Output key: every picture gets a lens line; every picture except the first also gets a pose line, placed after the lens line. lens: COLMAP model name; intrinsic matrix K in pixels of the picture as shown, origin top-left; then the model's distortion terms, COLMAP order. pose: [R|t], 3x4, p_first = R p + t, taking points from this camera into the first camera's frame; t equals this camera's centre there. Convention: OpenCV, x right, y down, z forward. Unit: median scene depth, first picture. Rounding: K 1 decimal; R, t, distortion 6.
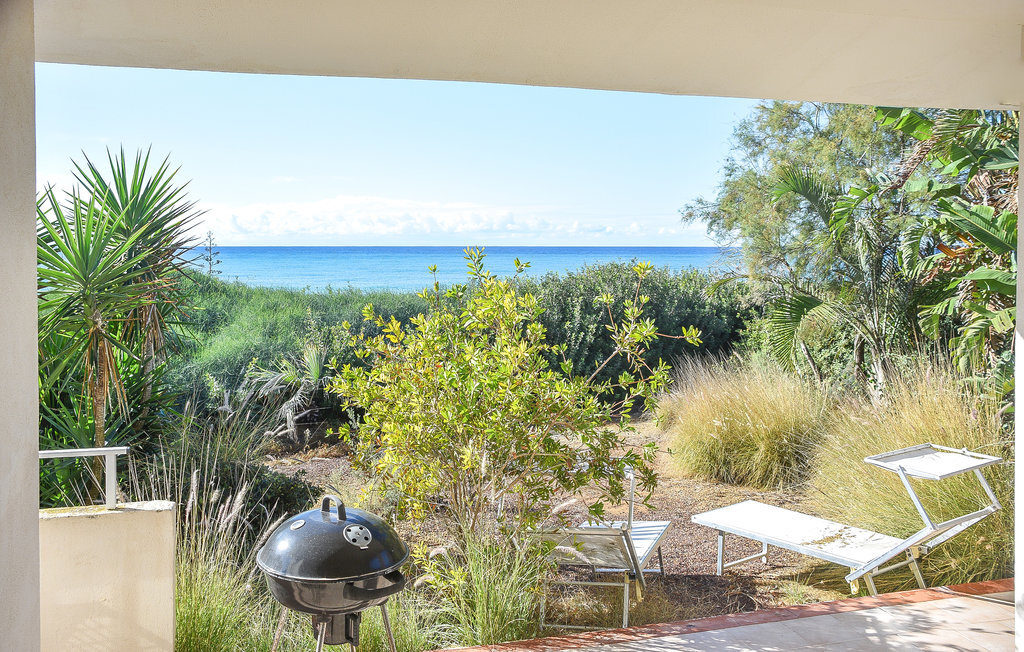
lens RADIAL K [[941.4, 0, 462.3], [0, 941.4, 256.6], [0, 0, 1]] dist [-0.034559, 0.000000]
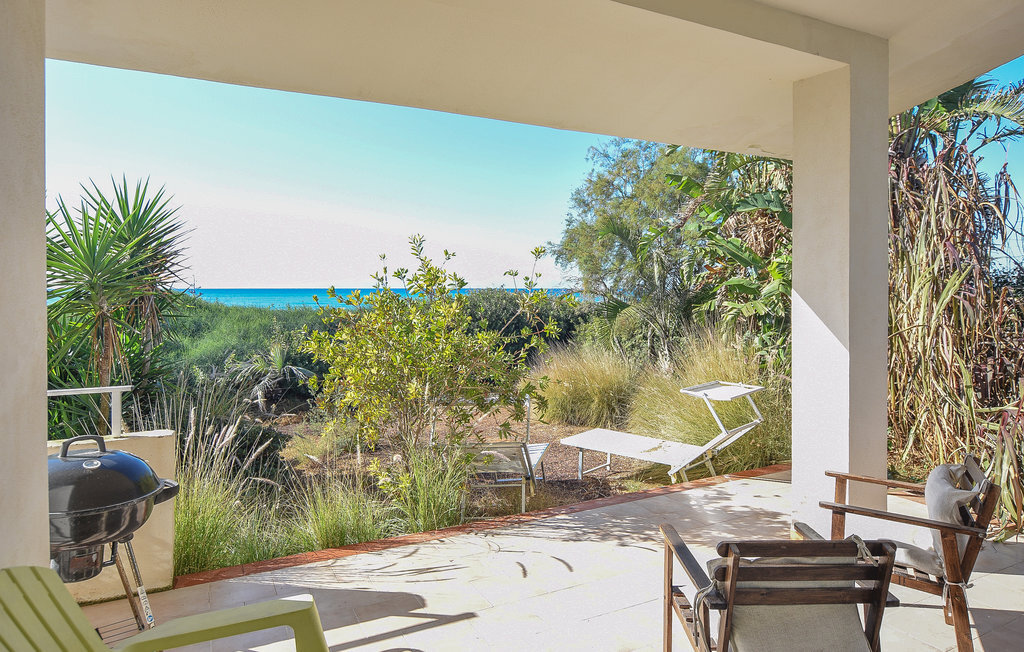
lens RADIAL K [[630.3, 0, 511.5], [0, 630.3, 287.5], [0, 0, 1]] dist [-0.000562, 0.005643]
pose [[0.978942, -0.001501, 0.204131, -0.028214], [0.003900, 0.999928, -0.011354, 0.055690], [-0.204100, 0.011911, 0.978878, 0.064864]]
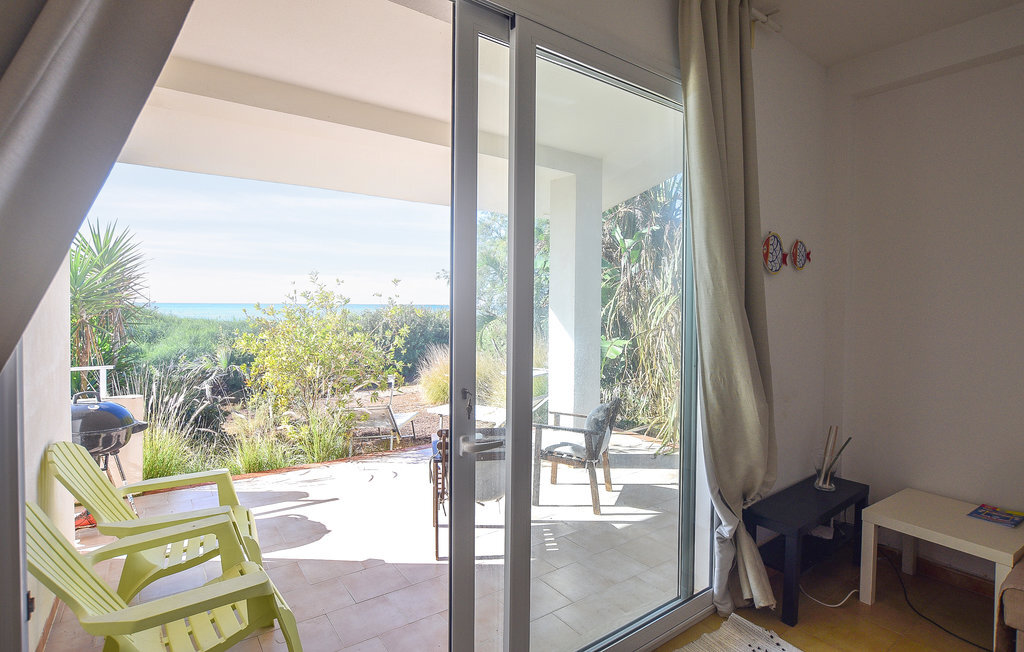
lens RADIAL K [[515.7, 0, 506.0], [0, 515.7, 309.7], [0, 0, 1]] dist [-0.003686, -0.000775]
pose [[0.940577, 0.001795, 0.339575, 0.019271], [-0.001752, 0.999998, -0.000434, 0.057196], [-0.339575, -0.000187, 0.940579, -0.147237]]
